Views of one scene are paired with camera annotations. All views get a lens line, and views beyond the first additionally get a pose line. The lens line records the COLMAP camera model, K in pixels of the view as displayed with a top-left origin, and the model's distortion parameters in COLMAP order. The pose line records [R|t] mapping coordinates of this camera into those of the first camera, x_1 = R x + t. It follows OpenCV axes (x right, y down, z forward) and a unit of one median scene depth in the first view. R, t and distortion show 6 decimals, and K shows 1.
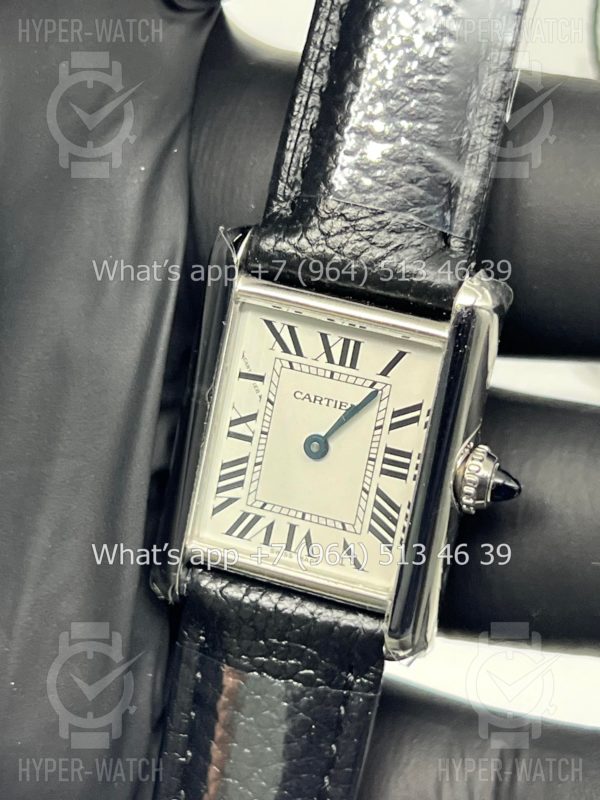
lens RADIAL K [[1793.9, 0, 303.9], [0, 1793.9, 405.9], [0, 0, 1]] dist [0.059319, 0.000000]
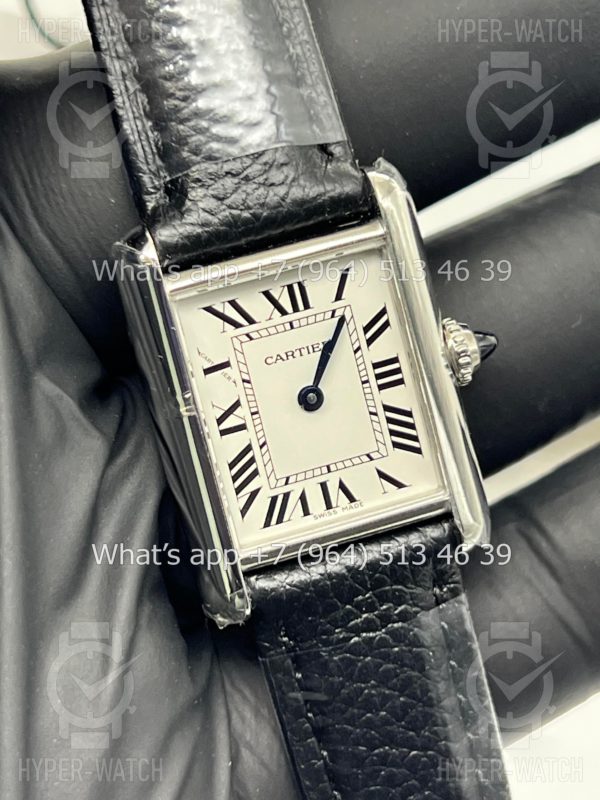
lens RADIAL K [[1793.9, 0, 289.8], [0, 1793.9, 427.0], [0, 0, 1]] dist [0.059319, 0.000000]
pose [[0.803704, -0.468099, 0.367346, -0.367688], [0.476687, 0.876008, 0.073348, -0.040551], [-0.356132, 0.116159, 0.927188, 0.100481]]
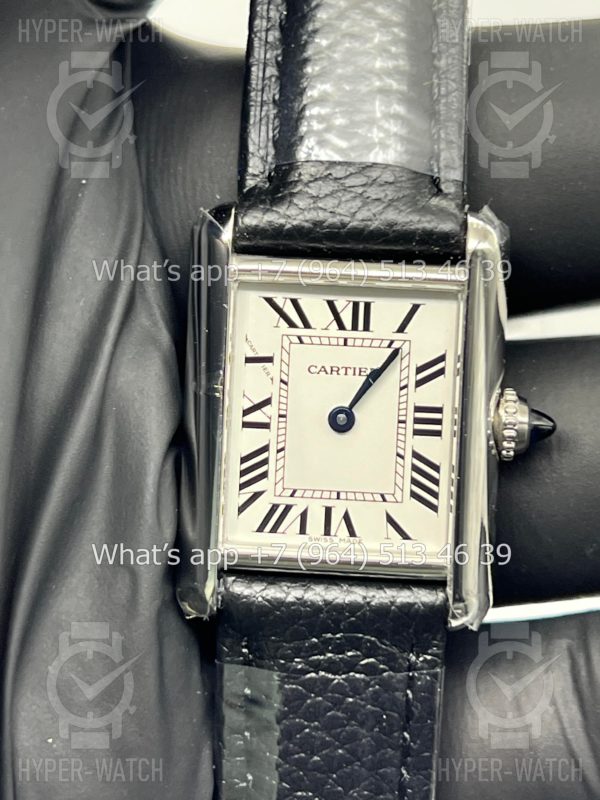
lens RADIAL K [[1793.9, 0, 278.5], [0, 1793.9, 406.5], [0, 0, 1]] dist [0.059319, 0.000000]
pose [[0.962436, -0.162788, 0.217297, -0.229849], [0.179467, 0.981979, -0.059230, 0.066084], [-0.203739, 0.096003, 0.974307, 0.081927]]
